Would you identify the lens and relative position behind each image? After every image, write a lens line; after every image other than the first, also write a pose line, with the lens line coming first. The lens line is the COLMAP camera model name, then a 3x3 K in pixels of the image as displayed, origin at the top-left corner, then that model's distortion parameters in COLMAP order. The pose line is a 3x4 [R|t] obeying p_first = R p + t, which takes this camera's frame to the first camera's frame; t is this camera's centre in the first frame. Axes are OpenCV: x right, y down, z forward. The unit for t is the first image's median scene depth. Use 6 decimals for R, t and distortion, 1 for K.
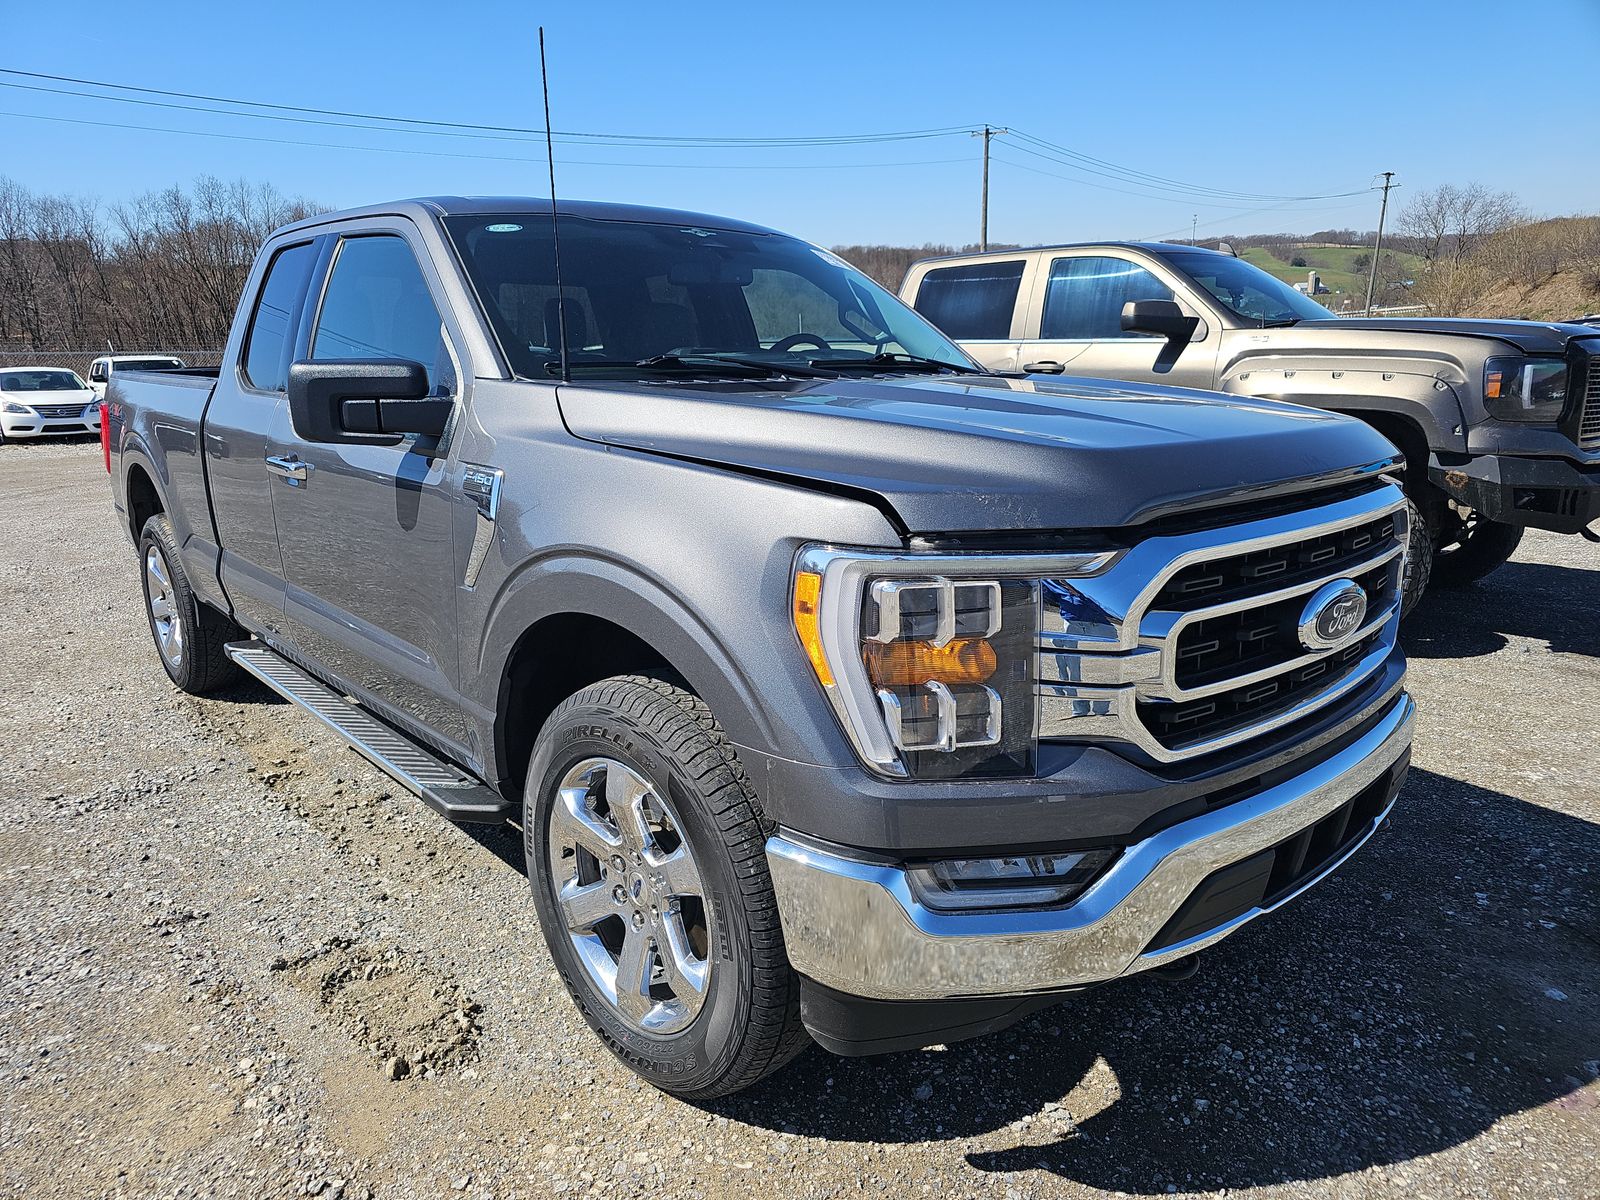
lens RADIAL K [[1038.4, 0, 800.0], [0, 1038.4, 600.0], [0, 0, 1]] dist [0.005990, 0.001380]
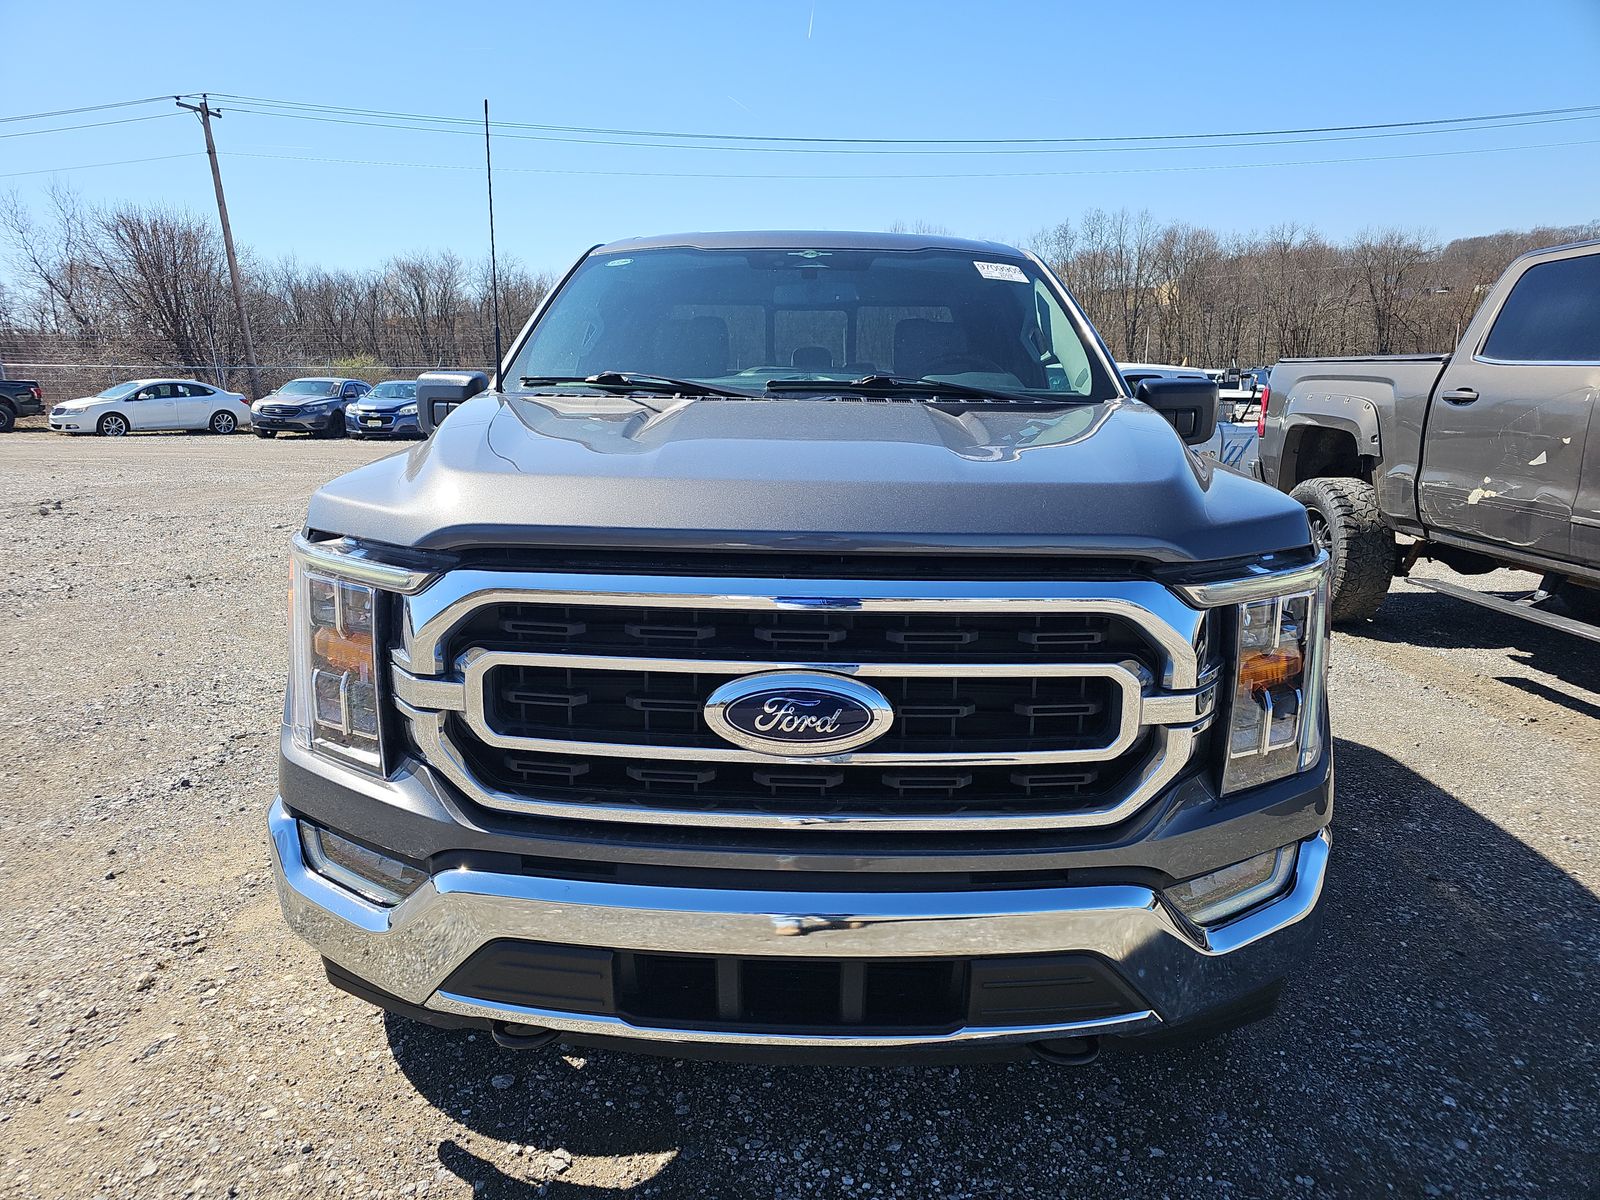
lens RADIAL K [[1049.8, 0, 800.0], [0, 1049.8, 600.0], [0, 0, 1]] dist [0.002554, -0.000913]
pose [[0.731997, 0.160804, -0.662059, 0.848749], [-0.170686, 0.984041, 0.050292, -0.093421], [0.659580, 0.076191, 0.747762, 0.331584]]
